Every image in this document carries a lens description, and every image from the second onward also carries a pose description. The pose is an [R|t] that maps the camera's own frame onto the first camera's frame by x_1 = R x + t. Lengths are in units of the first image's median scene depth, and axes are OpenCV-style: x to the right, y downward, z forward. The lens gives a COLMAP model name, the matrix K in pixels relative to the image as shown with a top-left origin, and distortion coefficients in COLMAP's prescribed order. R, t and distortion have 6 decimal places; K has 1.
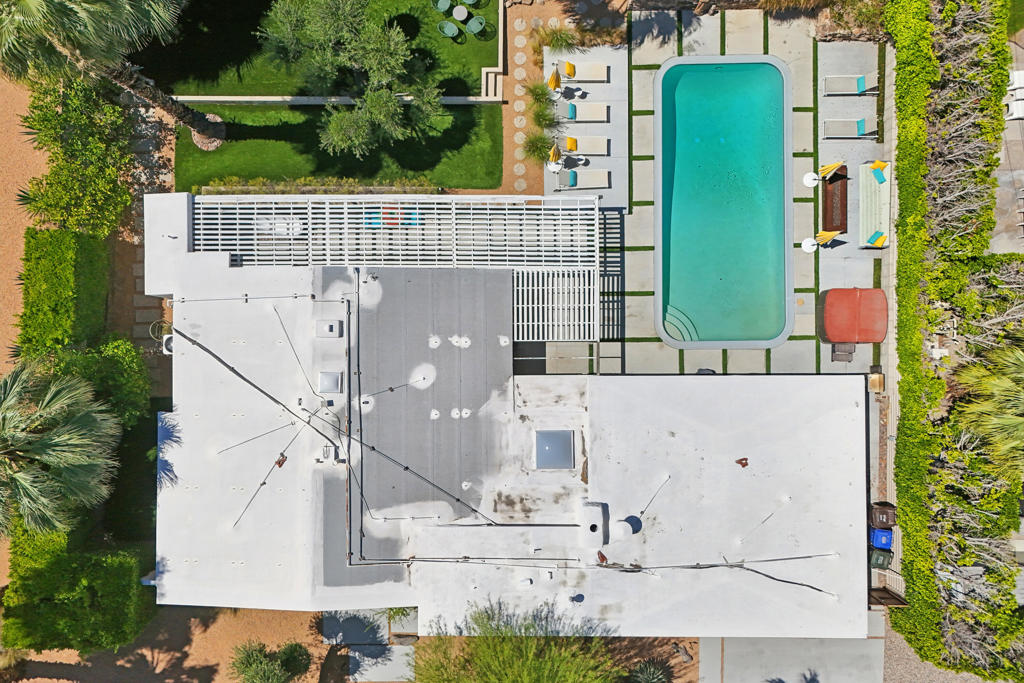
lens RADIAL K [[757.9, 0, 509.8], [0, 757.9, 336.4], [0, 0, 1]] dist [0.054603, -0.051540]
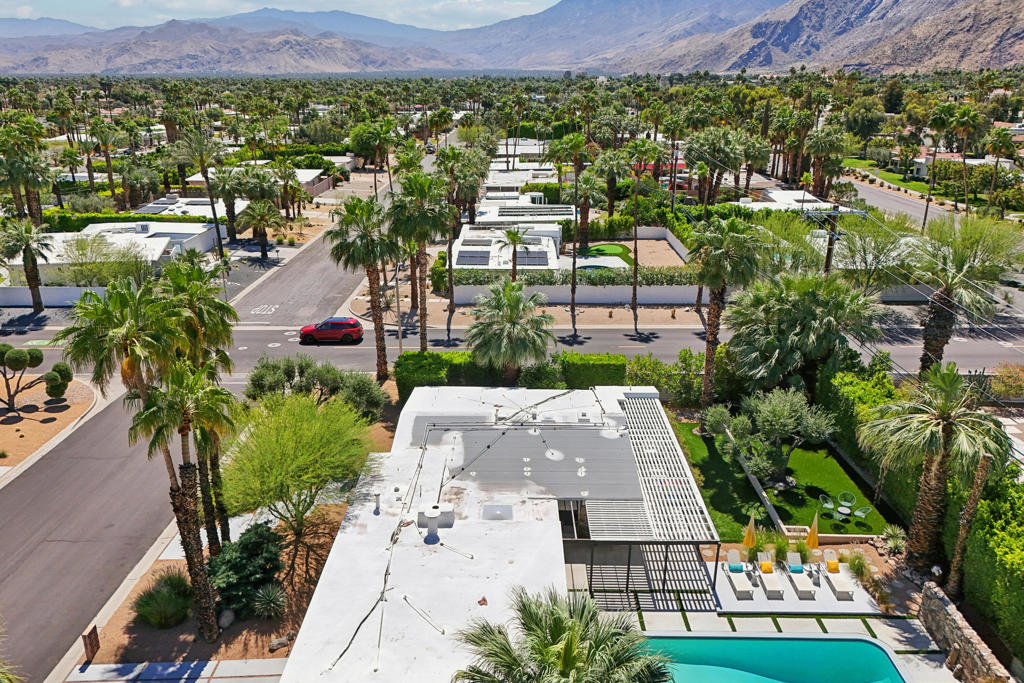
lens RADIAL K [[757.9, 0, 509.8], [0, 757.9, 336.4], [0, 0, 1]] dist [0.054603, -0.051540]
pose [[-0.012860, 0.345191, -0.938444, 1.000356], [-0.999897, 0.001565, 0.014278, 0.102917], [0.006397, 0.938531, 0.345135, 0.292564]]
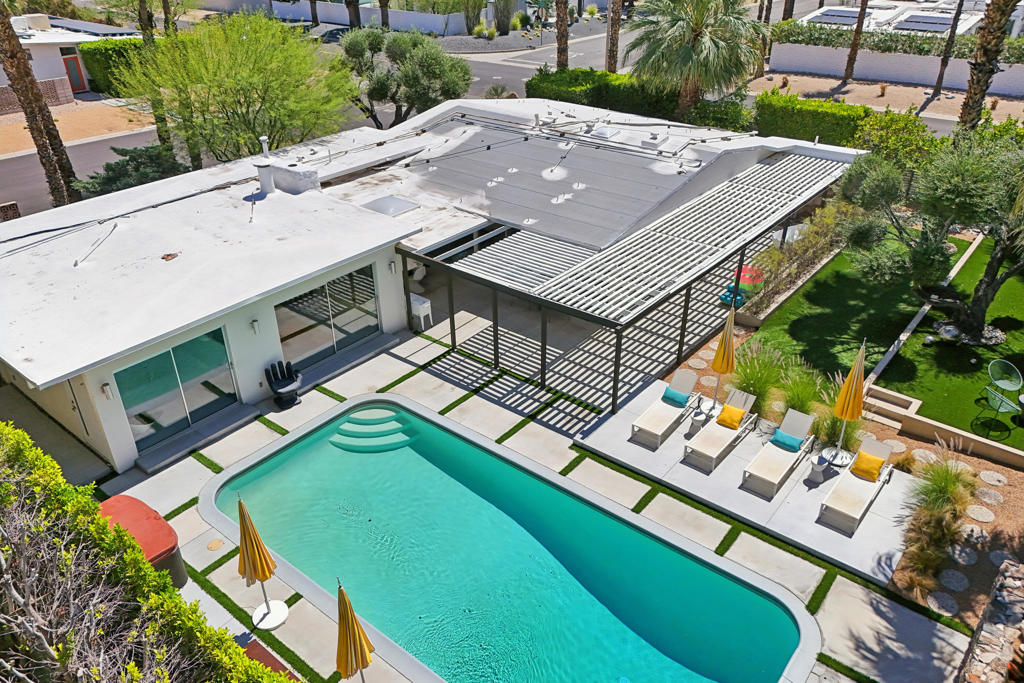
lens RADIAL K [[757.9, 0, 509.8], [0, 757.9, 336.4], [0, 0, 1]] dist [0.054603, -0.051540]
pose [[-0.634394, 0.407348, -0.656972, 0.526224], [-0.772457, -0.301936, 0.558699, -0.418335], [0.029221, 0.861918, 0.506205, 0.645640]]
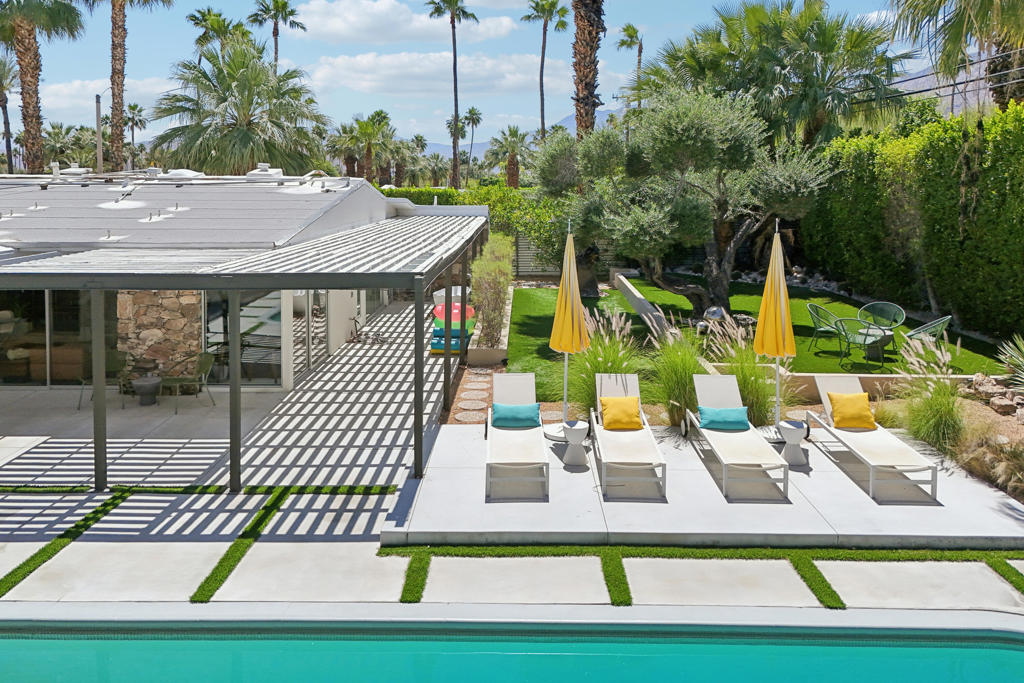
lens RADIAL K [[757.9, 0, 509.8], [0, 757.9, 336.4], [0, 0, 1]] dist [0.054603, -0.051540]
pose [[-0.013347, 0.216745, -0.976137, 0.380814], [-0.999882, 0.004588, 0.014690, -0.207949], [0.007663, 0.976218, 0.216658, 0.884534]]
